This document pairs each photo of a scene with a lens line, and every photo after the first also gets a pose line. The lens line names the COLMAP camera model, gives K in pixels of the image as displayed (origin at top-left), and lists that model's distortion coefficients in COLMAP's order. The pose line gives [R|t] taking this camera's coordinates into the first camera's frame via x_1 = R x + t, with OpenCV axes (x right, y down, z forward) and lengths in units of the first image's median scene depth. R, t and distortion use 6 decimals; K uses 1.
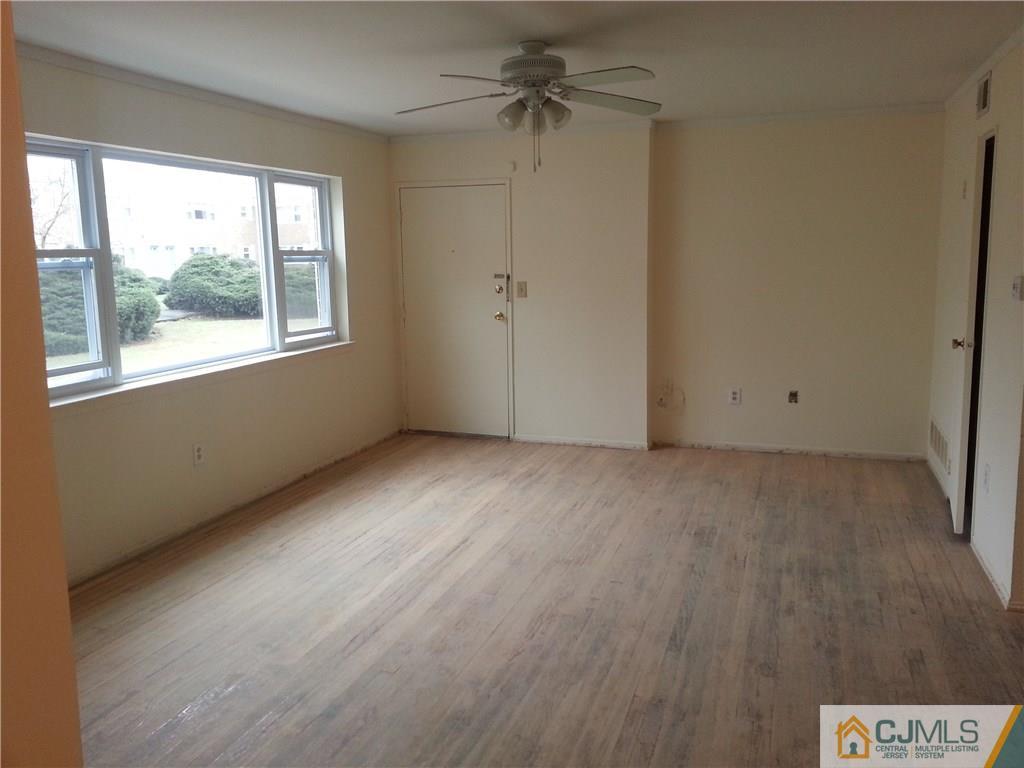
lens RADIAL K [[822.5, 0, 502.1], [0, 822.5, 364.6], [0, 0, 1]] dist [0.128531, -0.223525]
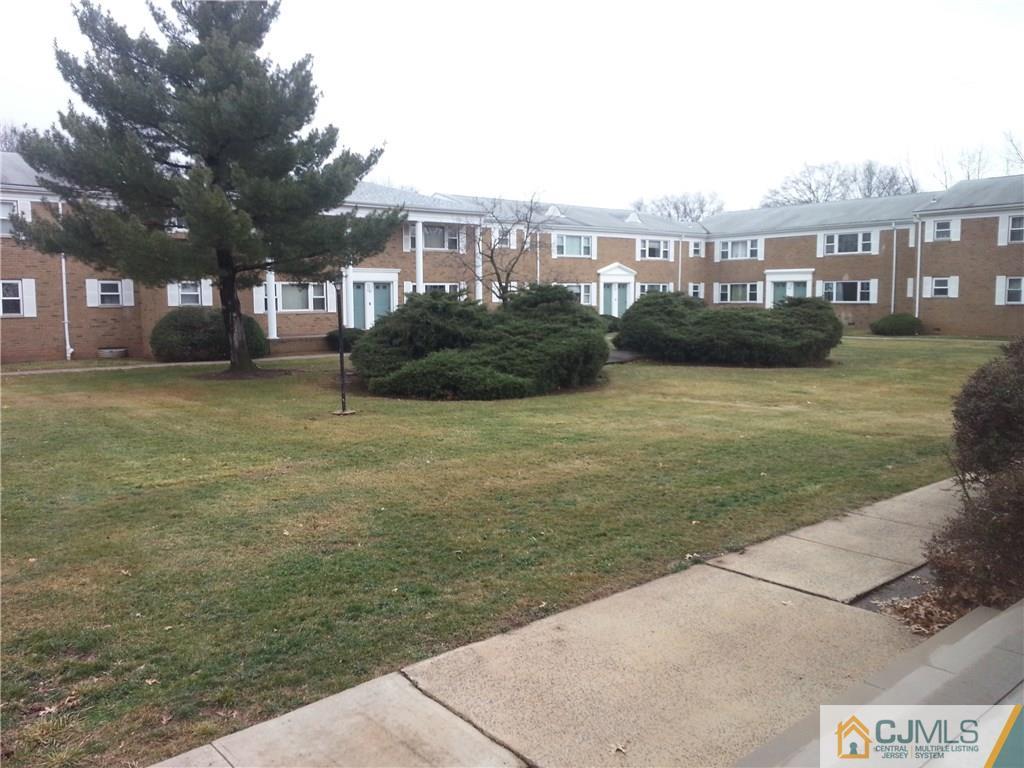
lens RADIAL K [[822.5, 0, 502.1], [0, 822.5, 364.6], [0, 0, 1]] dist [0.128531, -0.223525]
pose [[0.869466, 0.056522, -0.490749, -0.069276], [-0.079002, 0.996556, -0.025190, -0.020760], [0.487635, 0.060672, 0.870937, 0.161830]]
